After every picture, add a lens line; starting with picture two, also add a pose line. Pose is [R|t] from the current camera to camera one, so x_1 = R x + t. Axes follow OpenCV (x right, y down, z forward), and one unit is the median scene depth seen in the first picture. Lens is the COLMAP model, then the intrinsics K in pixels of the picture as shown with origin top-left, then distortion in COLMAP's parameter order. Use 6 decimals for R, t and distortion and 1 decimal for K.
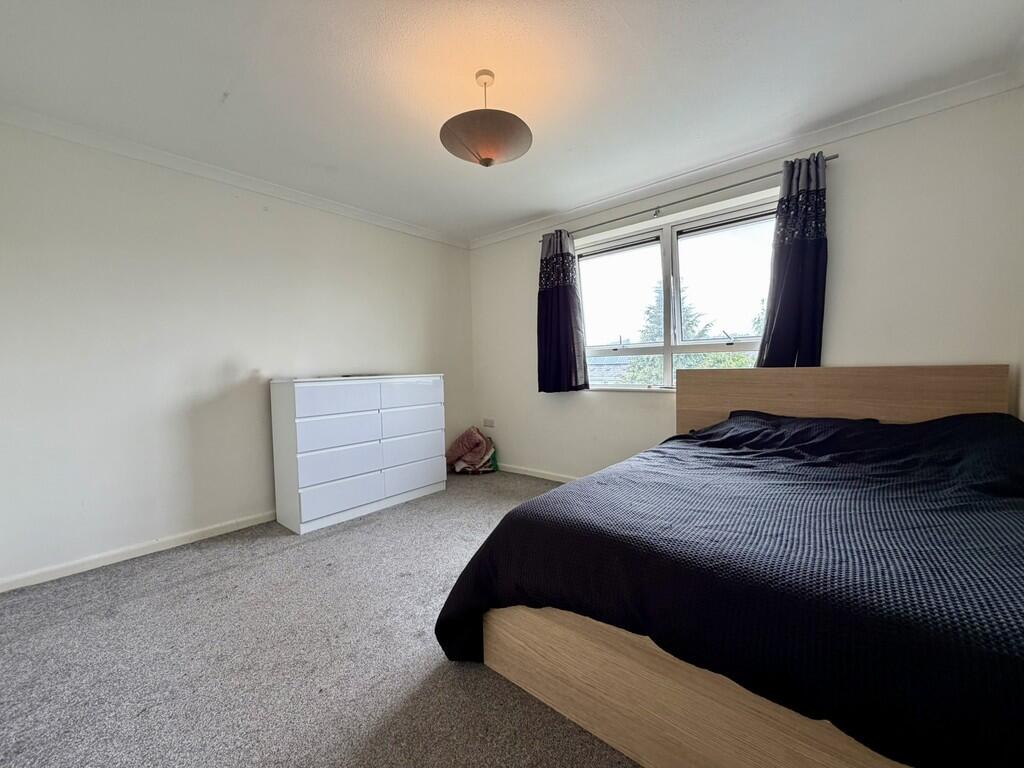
lens RADIAL K [[409.5, 0, 507.8], [0, 409.5, 385.2], [0, 0, 1]] dist [-0.000182, -0.000172]
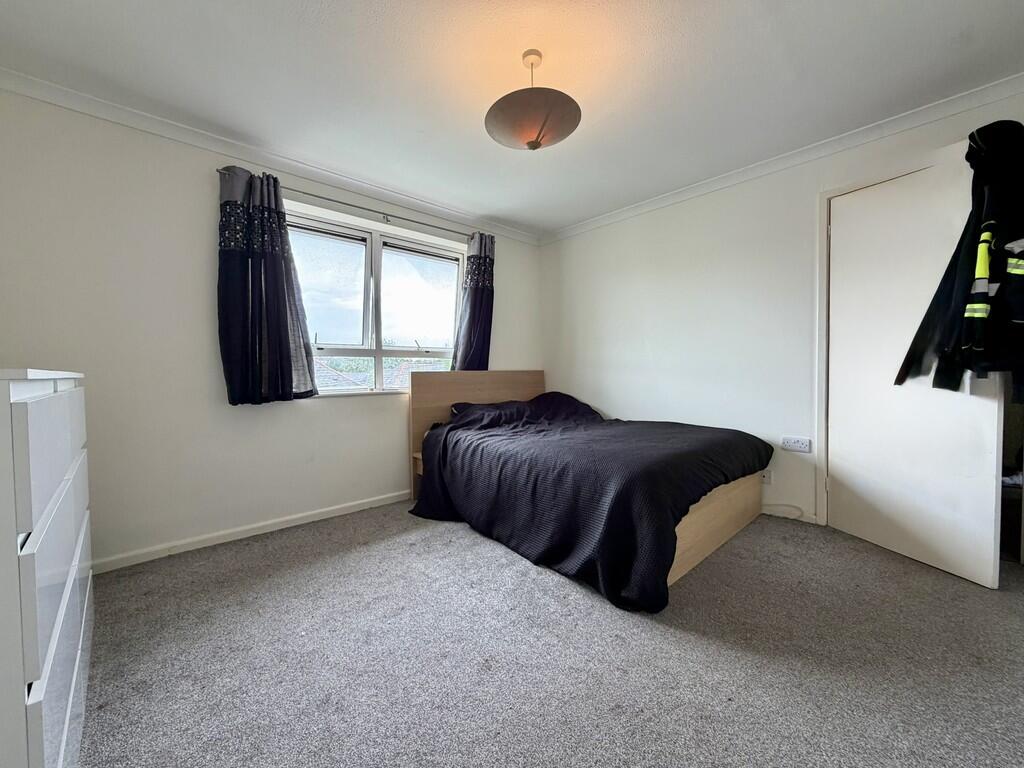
lens RADIAL K [[409.5, 0, 507.8], [0, 409.5, 385.2], [0, 0, 1]] dist [-0.000182, -0.000172]
pose [[0.105123, -0.025098, 0.994142, -0.617972], [0.044899, 0.998782, 0.020467, -0.013301], [-0.993445, 0.042485, 0.106122, 0.592268]]
